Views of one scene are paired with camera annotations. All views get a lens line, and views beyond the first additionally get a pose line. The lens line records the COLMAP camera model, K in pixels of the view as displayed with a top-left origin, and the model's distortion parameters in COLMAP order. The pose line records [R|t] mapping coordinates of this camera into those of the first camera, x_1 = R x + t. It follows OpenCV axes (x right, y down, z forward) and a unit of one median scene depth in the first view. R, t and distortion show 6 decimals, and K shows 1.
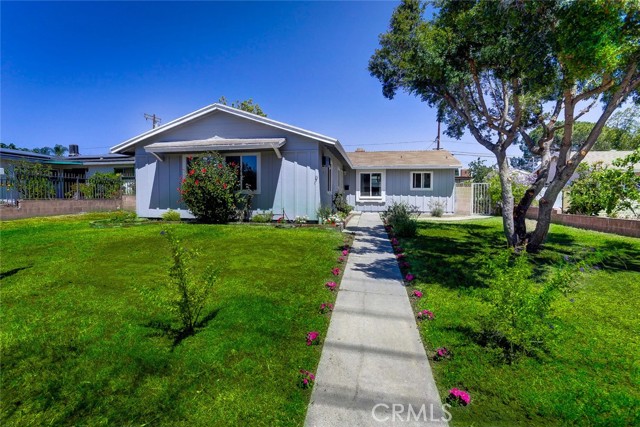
lens RADIAL K [[313.6, 0, 318.4], [0, 313.6, 204.9], [0, 0, 1]] dist [-0.004309, -0.000303]
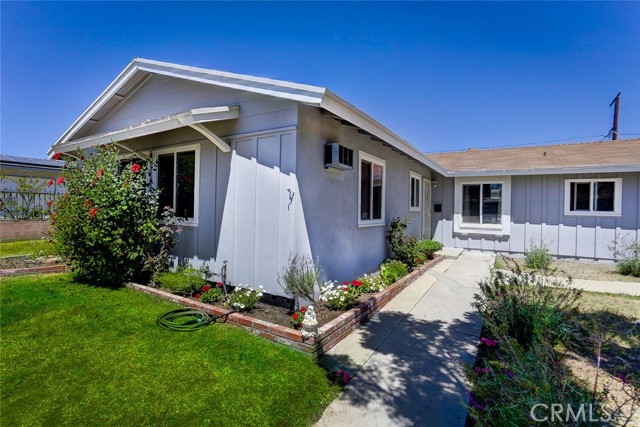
lens RADIAL K [[313.6, 0, 318.4], [0, 313.6, 204.9], [0, 0, 1]] dist [-0.004309, -0.000303]
pose [[0.930182, 0.010310, -0.366955, 0.105296], [-0.025831, 0.998966, -0.037413, -0.034602], [0.366189, 0.044280, 0.929486, 0.374624]]
